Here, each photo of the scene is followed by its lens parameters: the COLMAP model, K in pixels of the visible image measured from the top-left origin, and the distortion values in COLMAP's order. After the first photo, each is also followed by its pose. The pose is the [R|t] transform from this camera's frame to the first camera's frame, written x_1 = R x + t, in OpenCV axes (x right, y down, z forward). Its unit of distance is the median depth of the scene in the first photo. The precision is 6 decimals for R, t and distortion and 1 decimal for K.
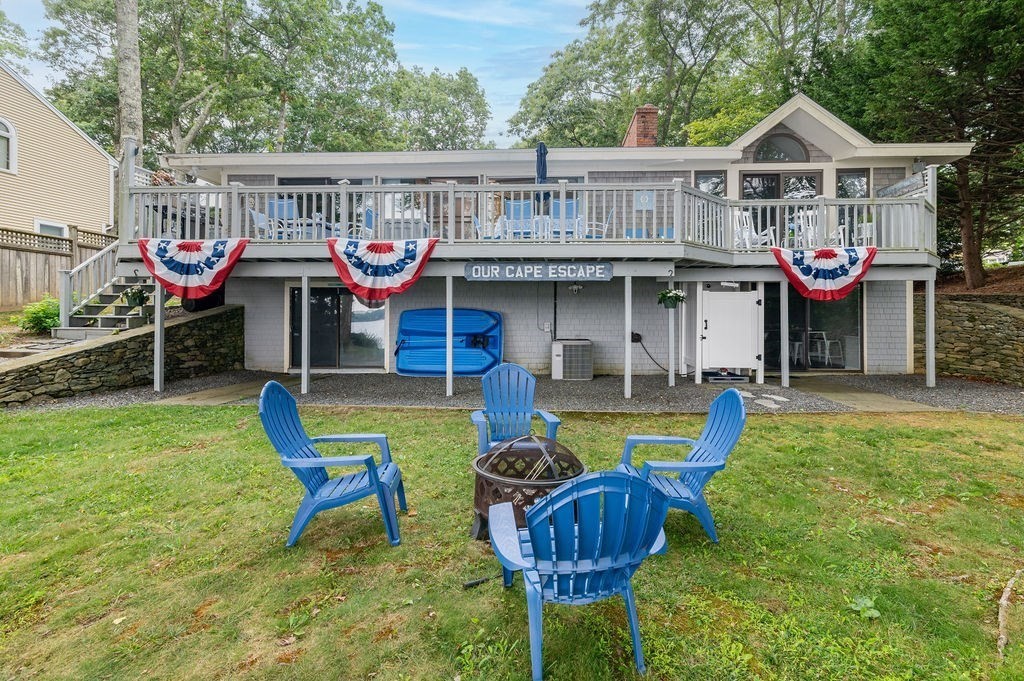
lens RADIAL K [[456.0, 0, 516.2], [0, 456.0, 297.7], [0, 0, 1]] dist [-0.022737, -0.000608]
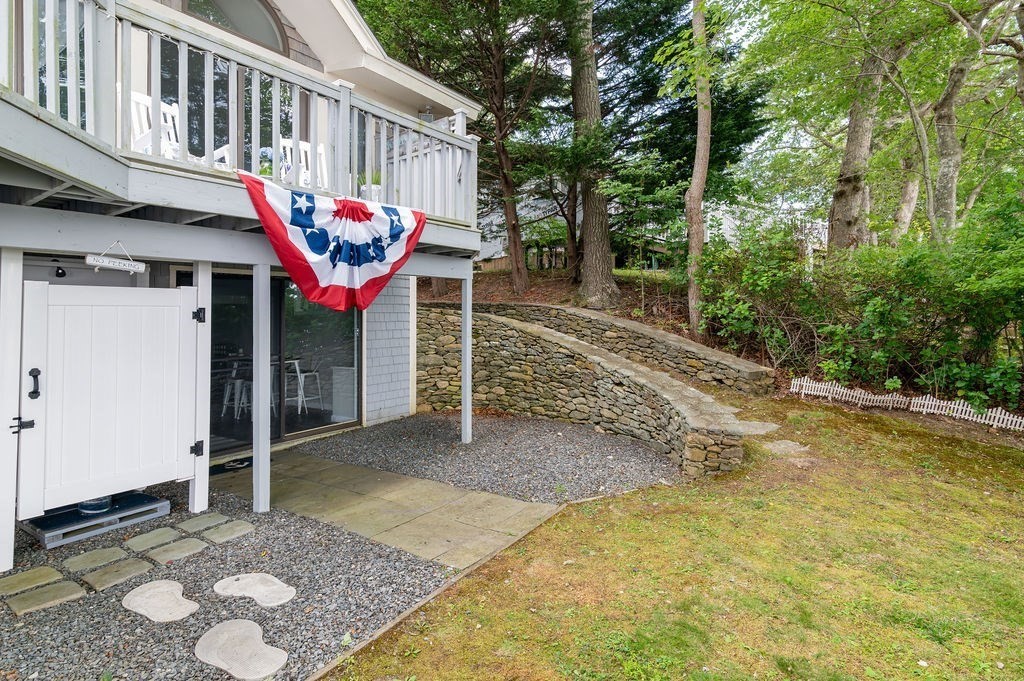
lens RADIAL K [[558.7, 0, 515.7], [0, 558.7, 306.8], [0, 0, 1]] dist [0.002315, 0.000318]
pose [[0.505195, 0.005599, 0.862987, 0.275179], [-0.010832, 0.999941, -0.000147, 0.000026], [-0.862937, -0.009273, 0.505226, 0.560232]]
